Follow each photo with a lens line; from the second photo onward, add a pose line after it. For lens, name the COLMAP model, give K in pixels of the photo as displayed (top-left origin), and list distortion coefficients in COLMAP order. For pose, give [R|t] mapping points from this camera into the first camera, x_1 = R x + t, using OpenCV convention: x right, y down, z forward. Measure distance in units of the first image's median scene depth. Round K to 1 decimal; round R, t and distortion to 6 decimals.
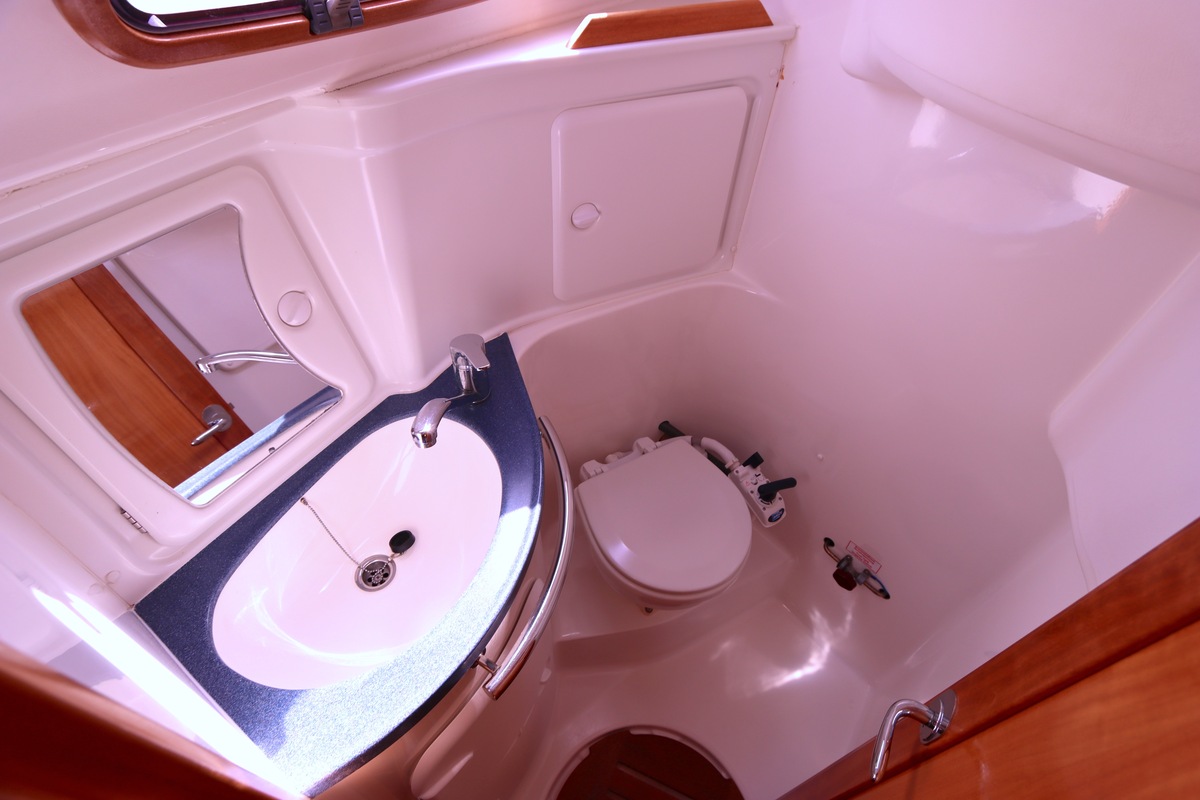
lens RADIAL K [[569.0, 0, 599.2], [0, 569.0, 394.3], [0, 0, 1]] dist [-0.017028, 0.001185]
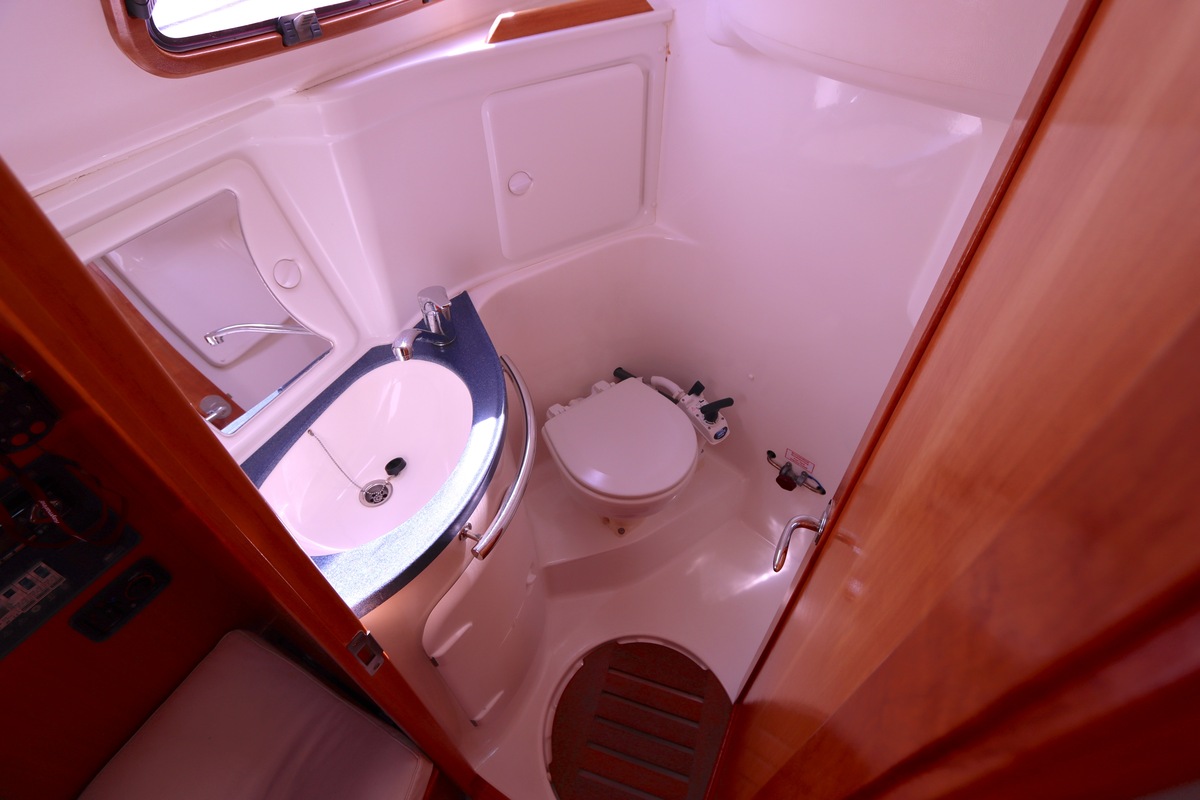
lens RADIAL K [[569.0, 0, 599.2], [0, 569.0, 394.3], [0, 0, 1]] dist [-0.017028, 0.001185]
pose [[0.993323, -0.111242, 0.030562, 0.057017], [0.111424, 0.993764, -0.004318, 0.156789], [-0.029891, 0.007695, 0.999524, -0.203047]]
